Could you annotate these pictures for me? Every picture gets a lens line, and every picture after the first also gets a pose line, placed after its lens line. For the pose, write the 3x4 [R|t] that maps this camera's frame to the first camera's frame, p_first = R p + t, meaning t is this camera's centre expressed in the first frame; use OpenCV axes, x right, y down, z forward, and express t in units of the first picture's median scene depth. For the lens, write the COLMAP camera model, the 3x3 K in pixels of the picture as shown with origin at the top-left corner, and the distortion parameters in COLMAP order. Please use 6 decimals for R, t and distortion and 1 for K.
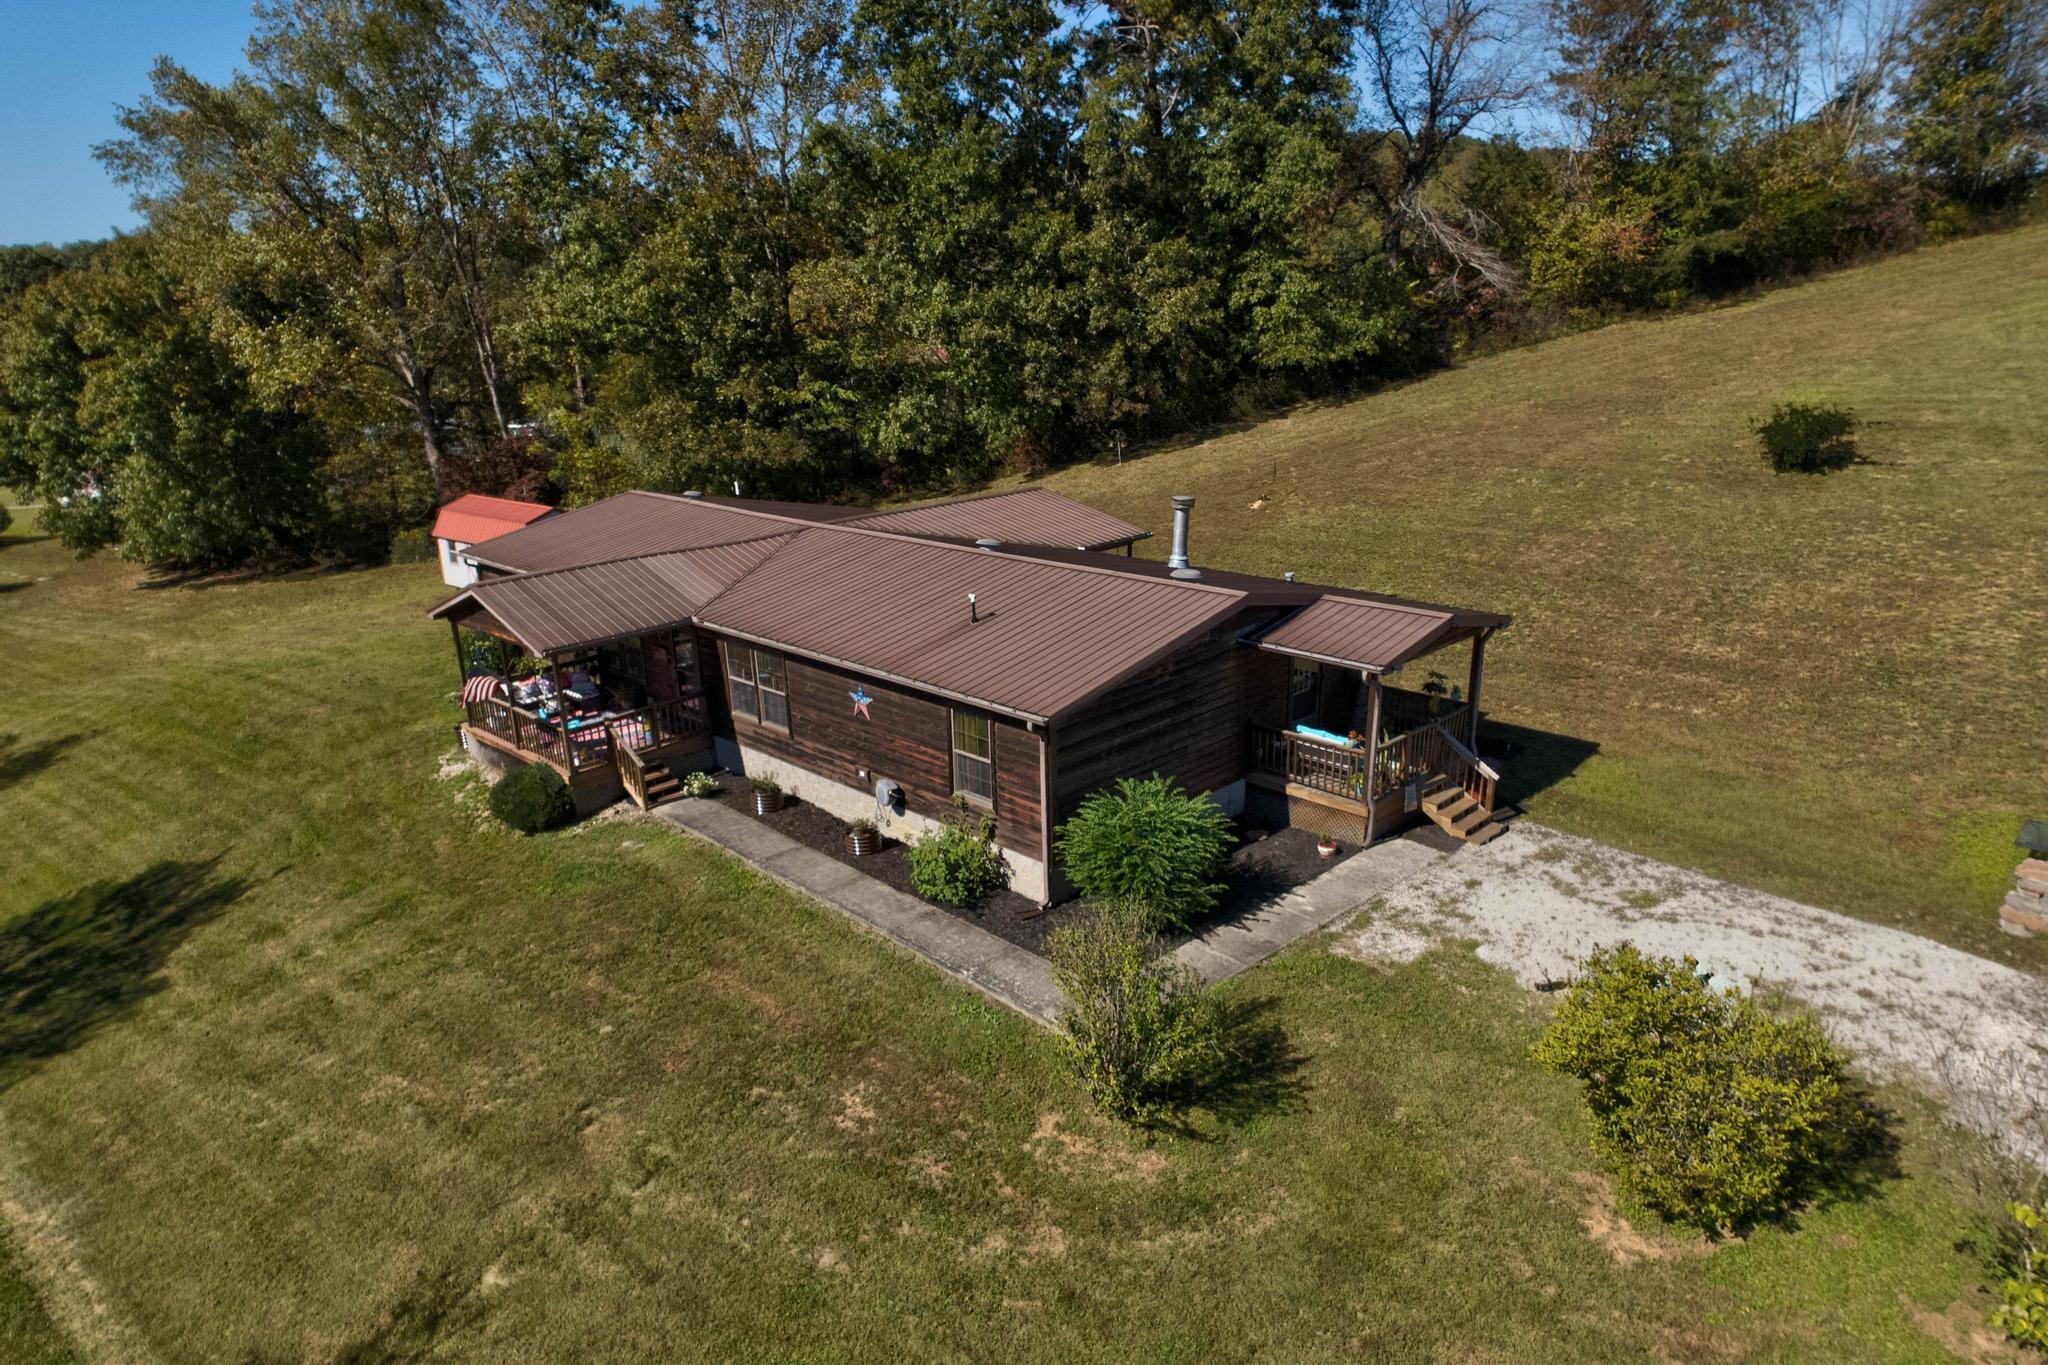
lens RADIAL K [[1256.2, 0, 1017.4], [0, 1256.2, 759.7], [0, 0, 1]] dist [0.033858, -0.010491]
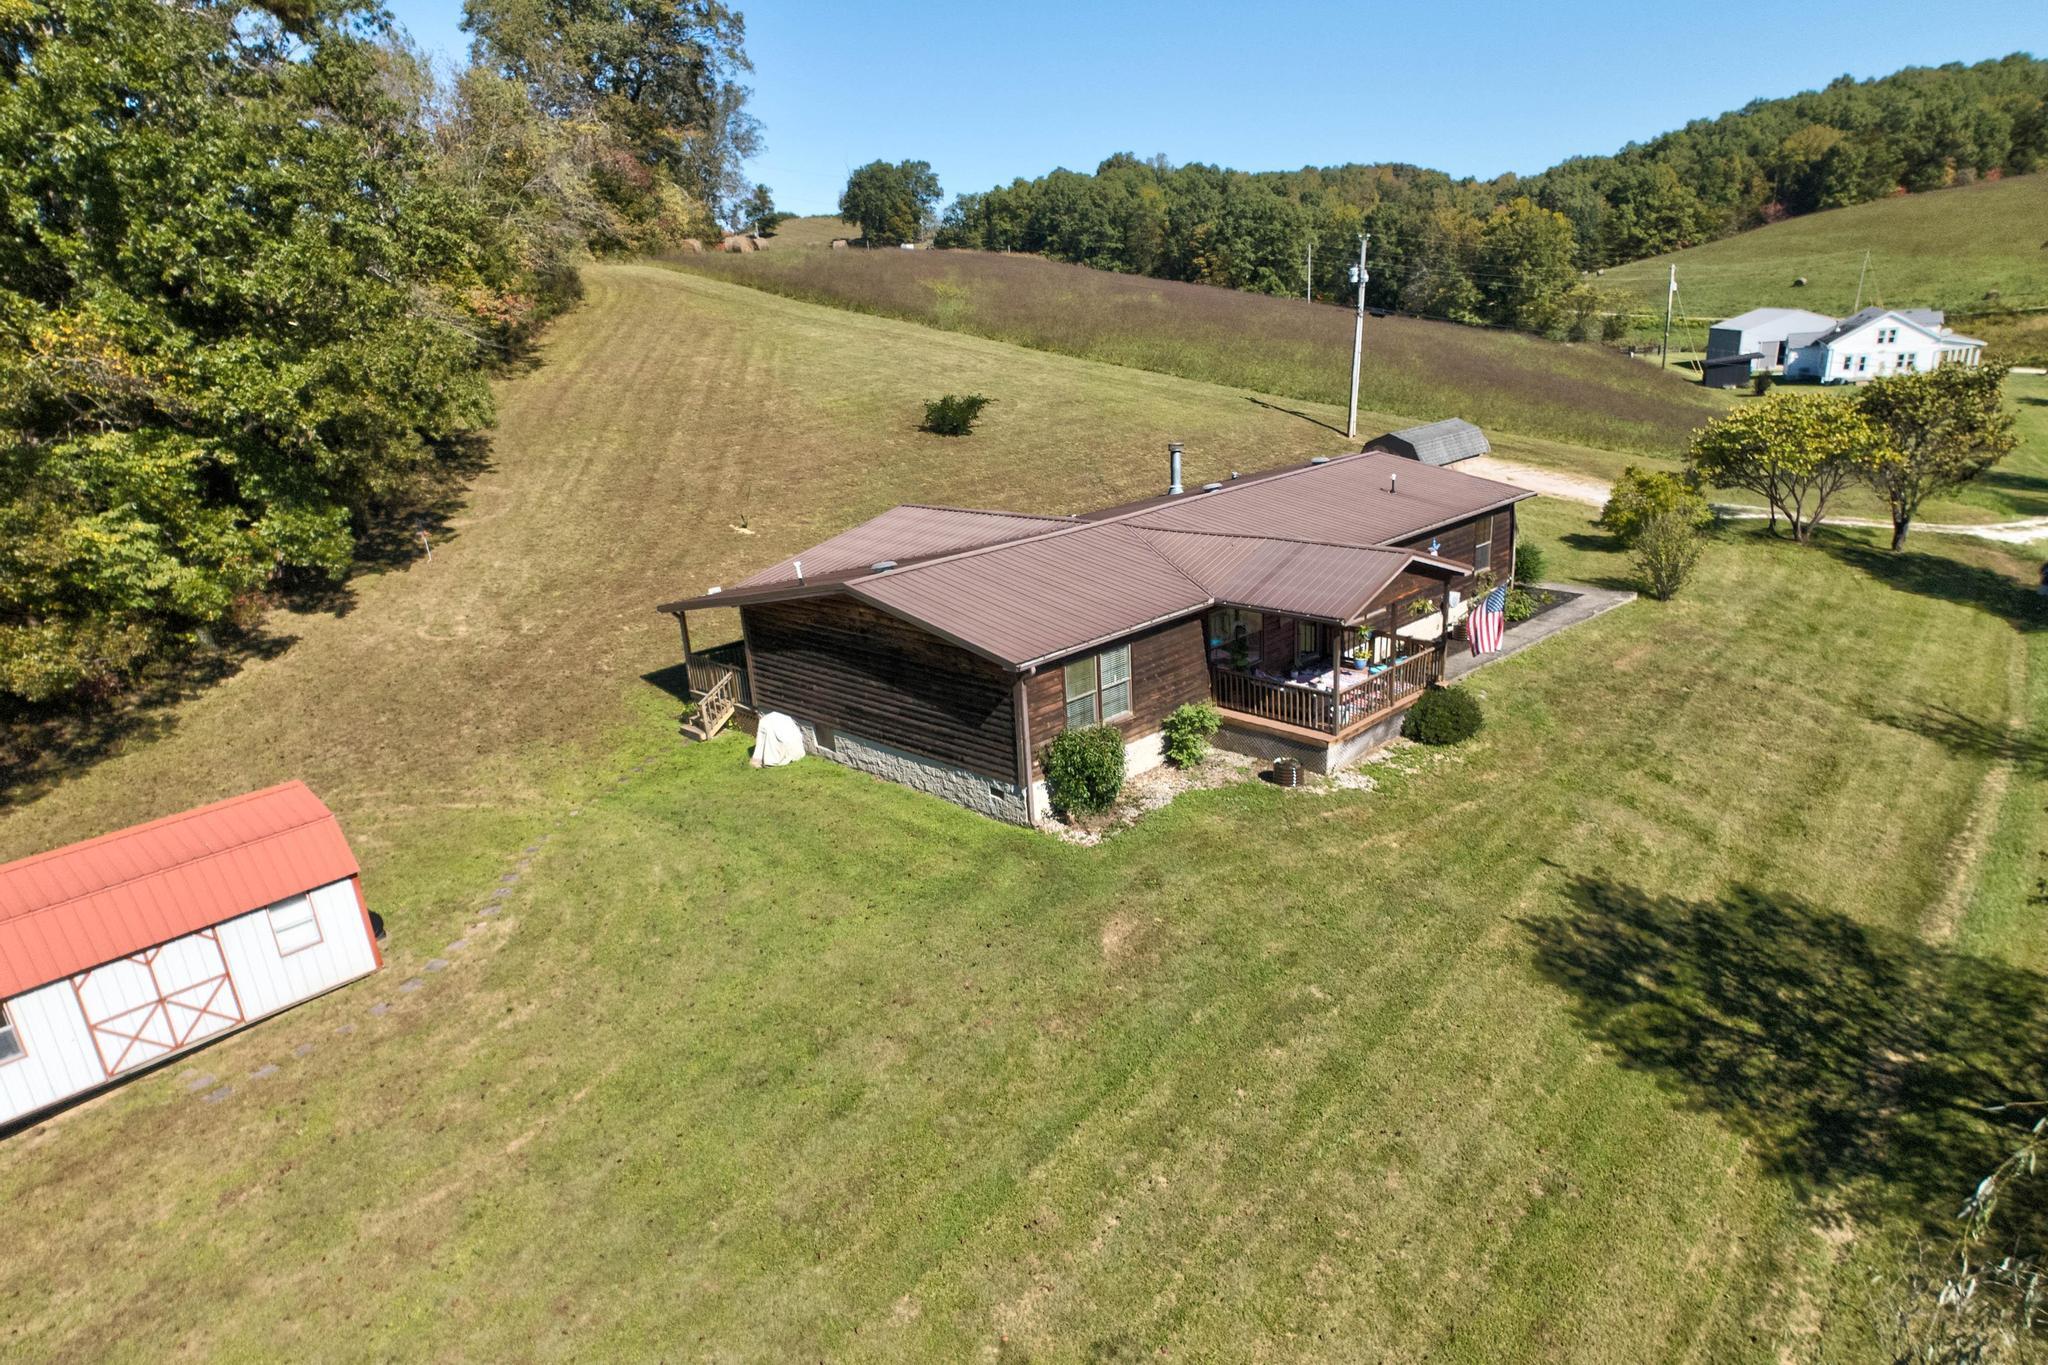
lens RADIAL K [[1256.2, 0, 1017.4], [0, 1256.2, 759.7], [0, 0, 1]] dist [0.033858, -0.010491]
pose [[0.005298, -0.319214, 0.947668, -1.411145], [0.404383, 0.867421, 0.289923, -0.403314], [-0.914574, 0.381685, 0.133681, 1.163225]]
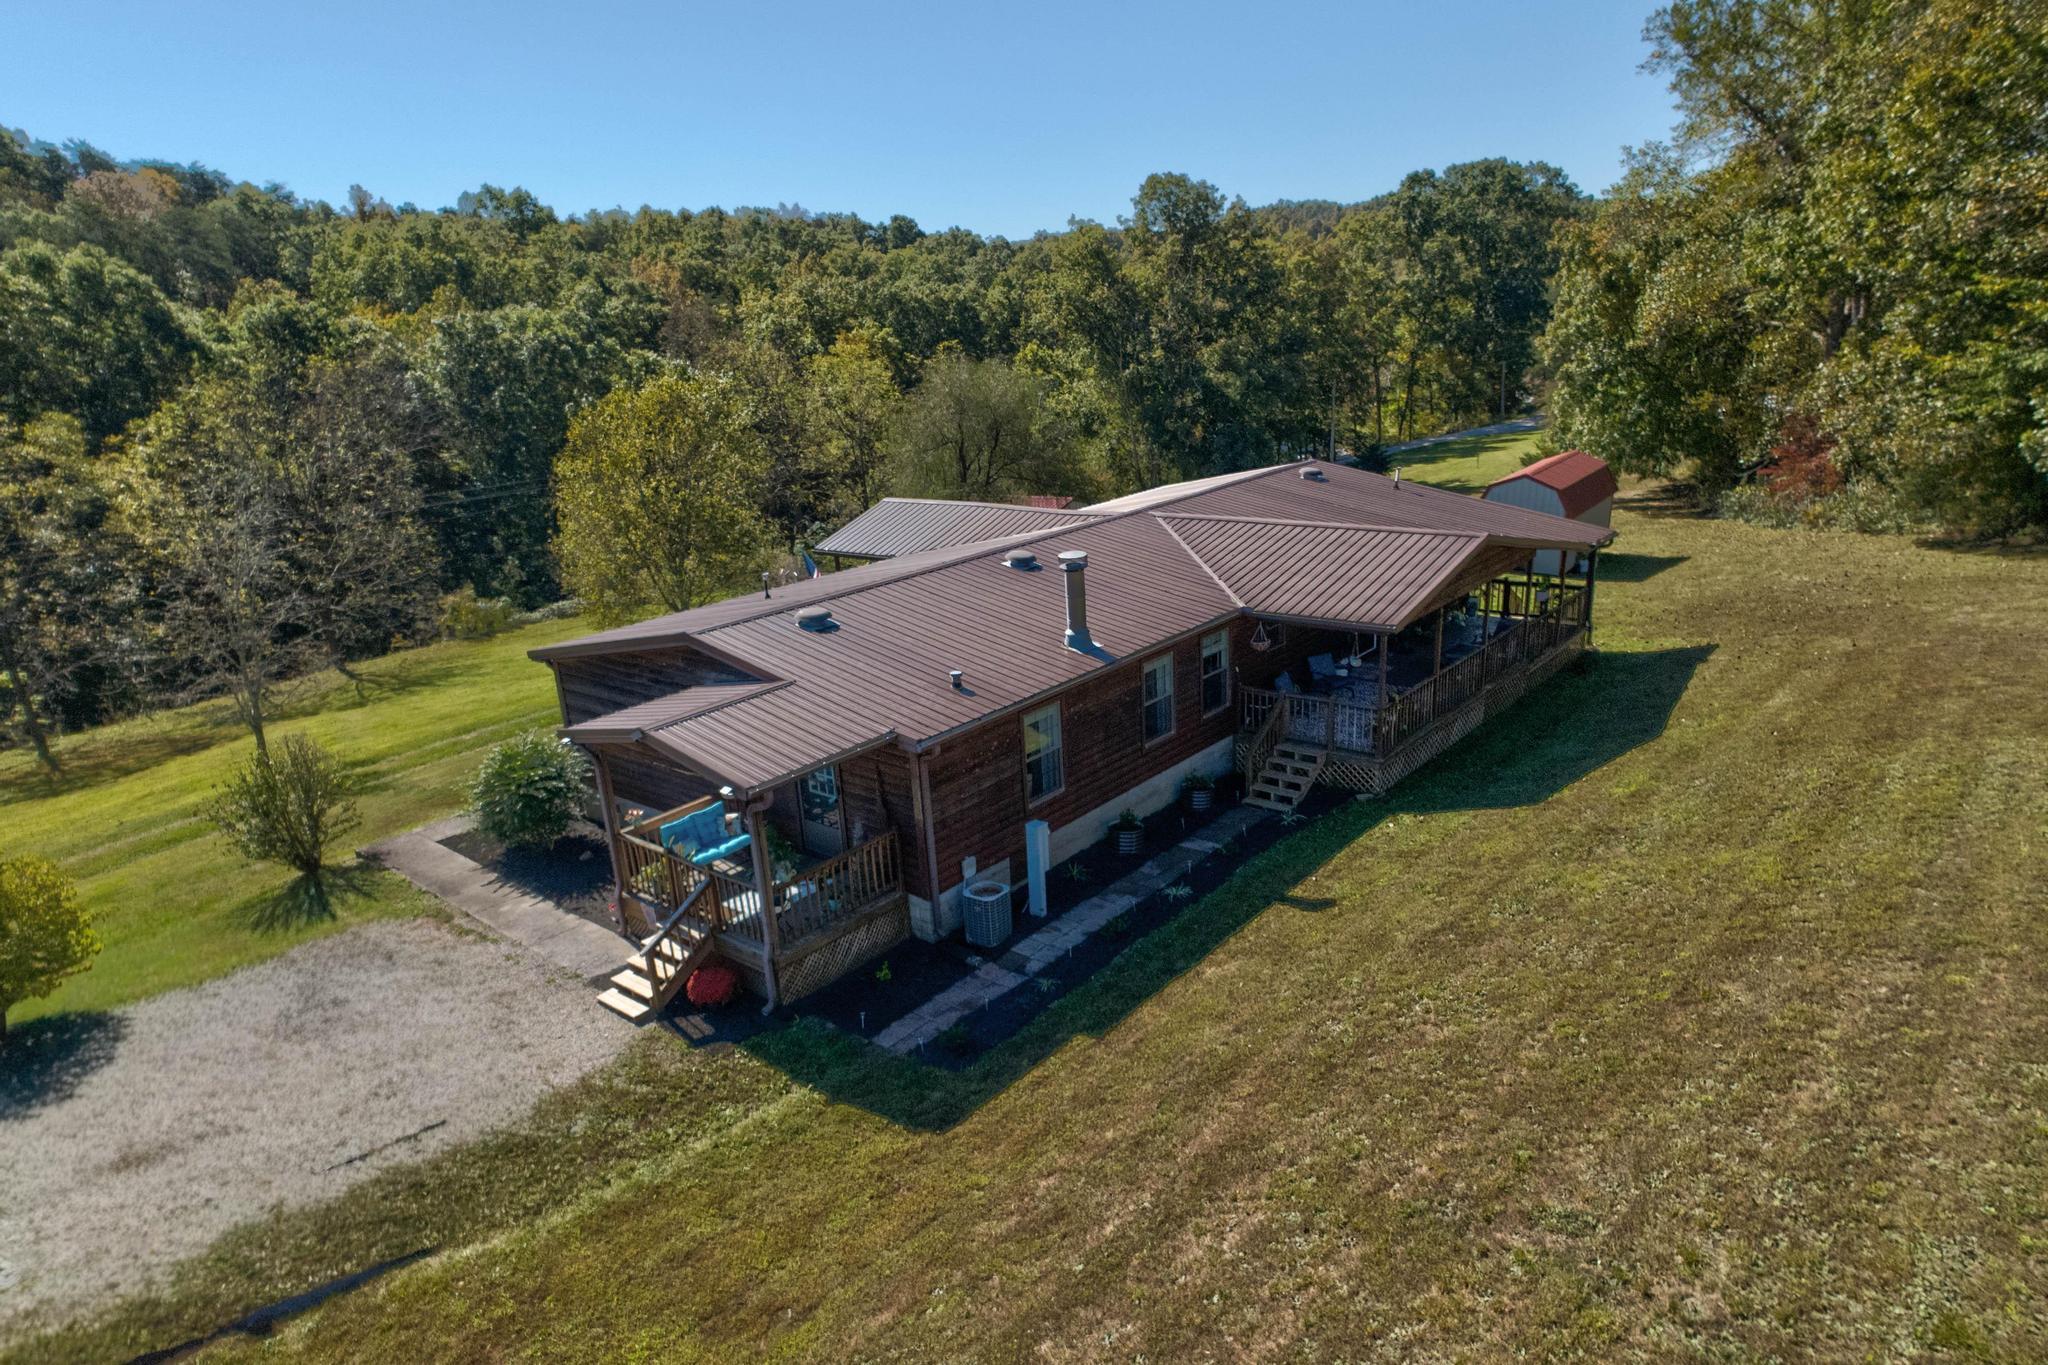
lens RADIAL K [[1256.2, 0, 1017.4], [0, 1256.2, 759.7], [0, 0, 1]] dist [0.033858, -0.010491]
pose [[0.090227, 0.359699, -0.928696, 0.913347], [-0.287502, 0.902206, 0.321507, -0.344623], [0.953521, 0.237993, 0.184817, 0.899220]]
